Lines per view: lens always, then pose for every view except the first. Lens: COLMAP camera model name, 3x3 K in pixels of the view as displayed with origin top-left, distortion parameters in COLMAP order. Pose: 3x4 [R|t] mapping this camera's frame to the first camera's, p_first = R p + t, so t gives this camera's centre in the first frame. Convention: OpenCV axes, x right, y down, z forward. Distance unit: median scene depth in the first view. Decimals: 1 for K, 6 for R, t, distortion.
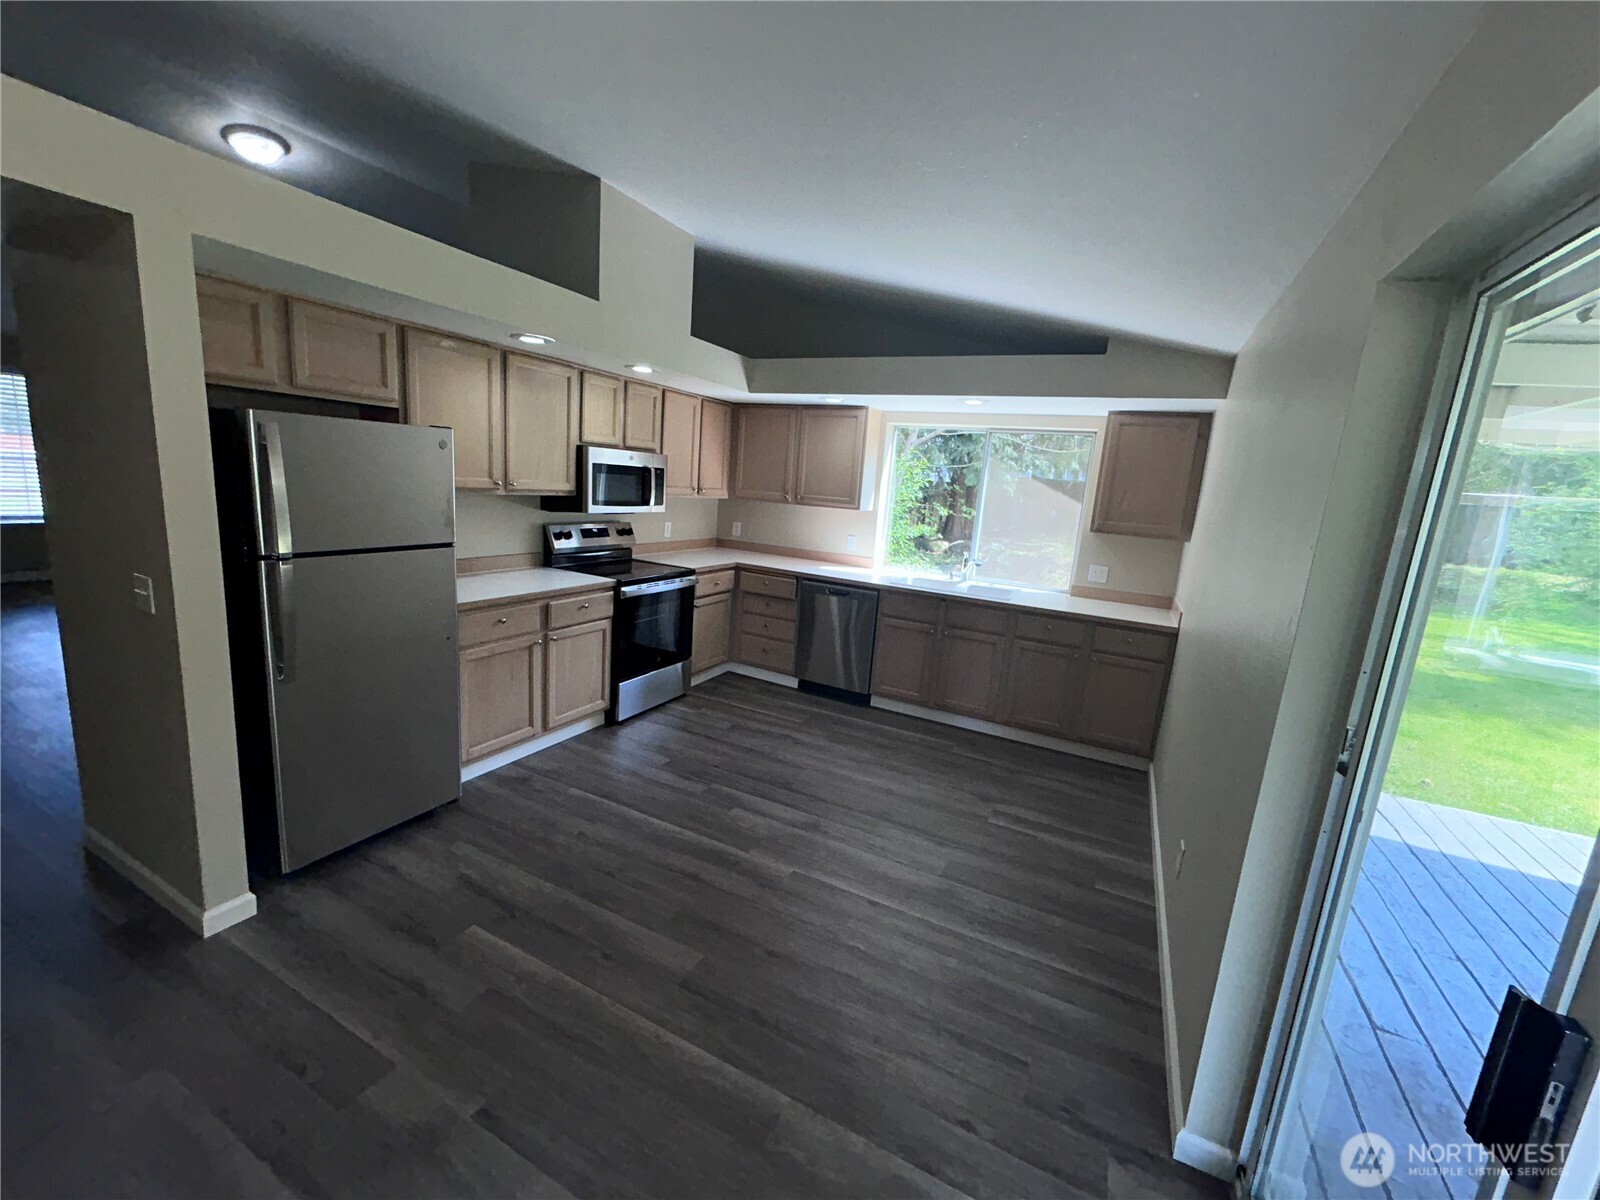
lens RADIAL K [[643.3, 0, 798.1], [0, 643.3, 600.5], [0, 0, 1]] dist [0.000230, -0.000521]
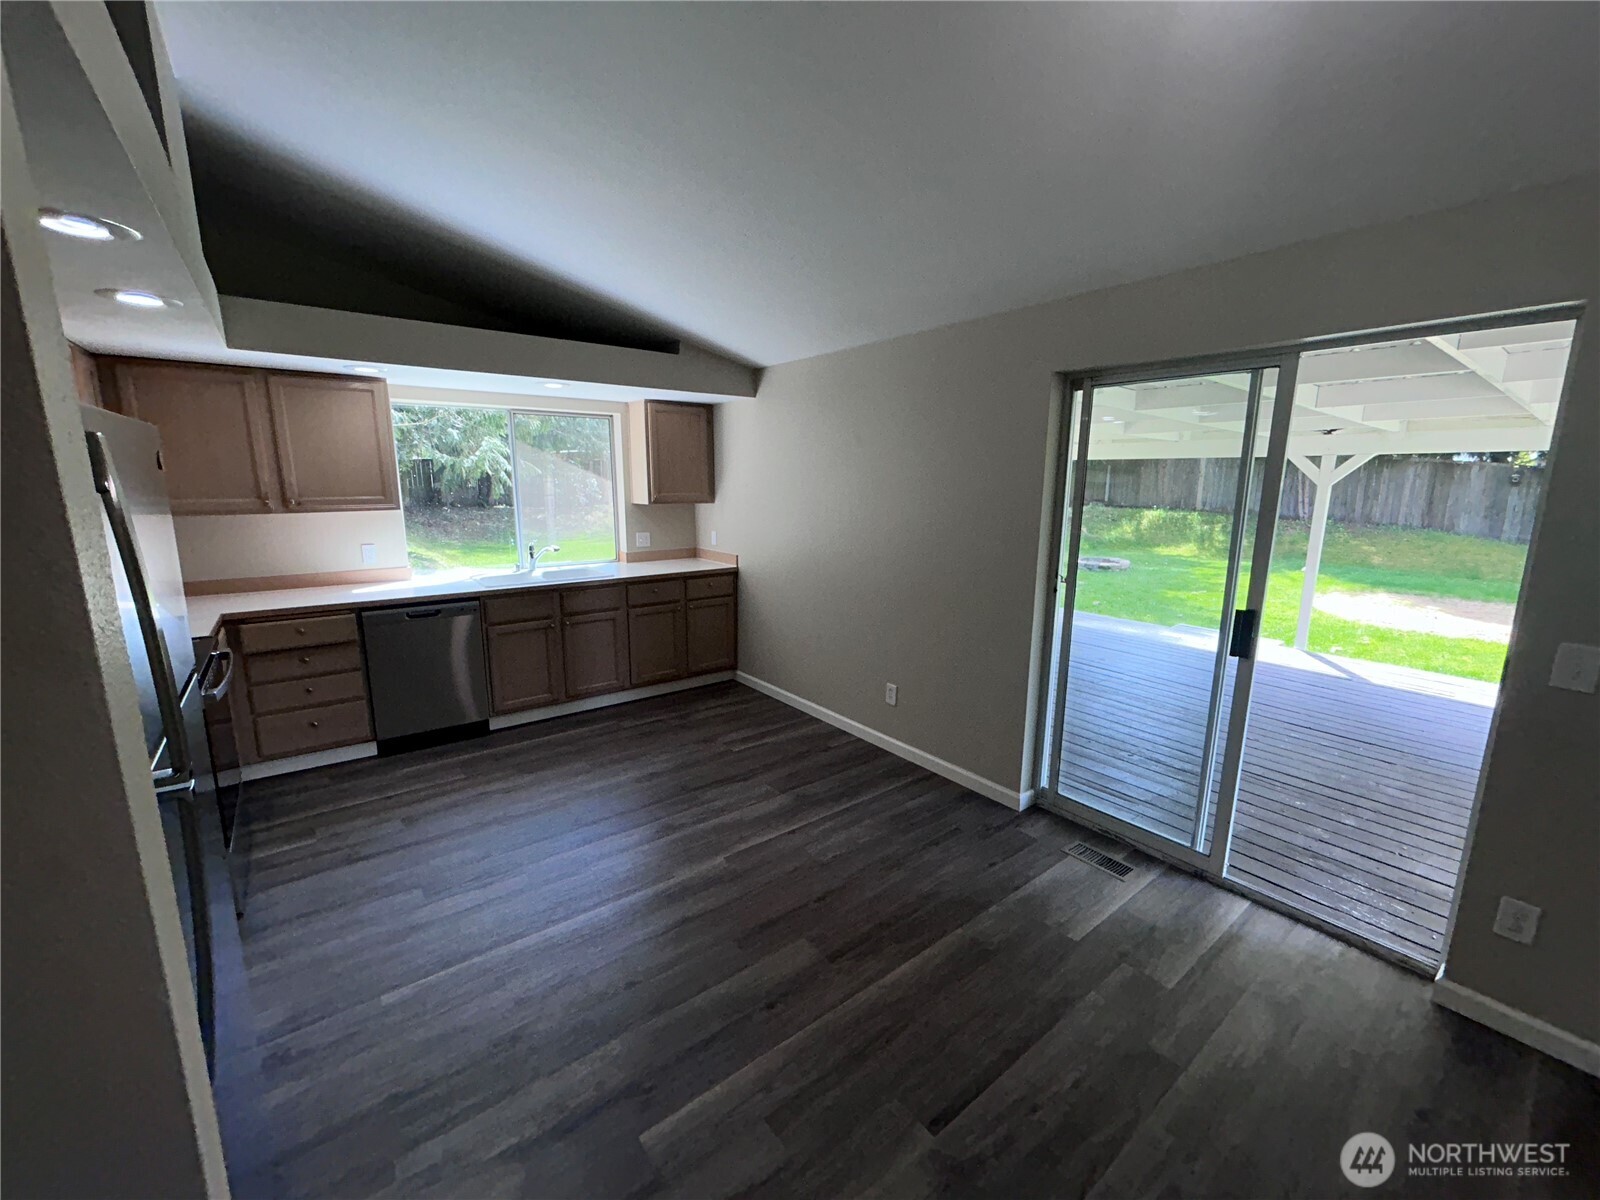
lens RADIAL K [[643.3, 0, 797.2], [0, 643.3, 600.3], [0, 0, 1]] dist [0.000230, -0.000521]
pose [[0.430181, -0.239114, 0.870499, -0.481393], [0.197052, 0.965902, 0.167940, -0.080466], [-0.880974, 0.099289, 0.462631, 0.244074]]
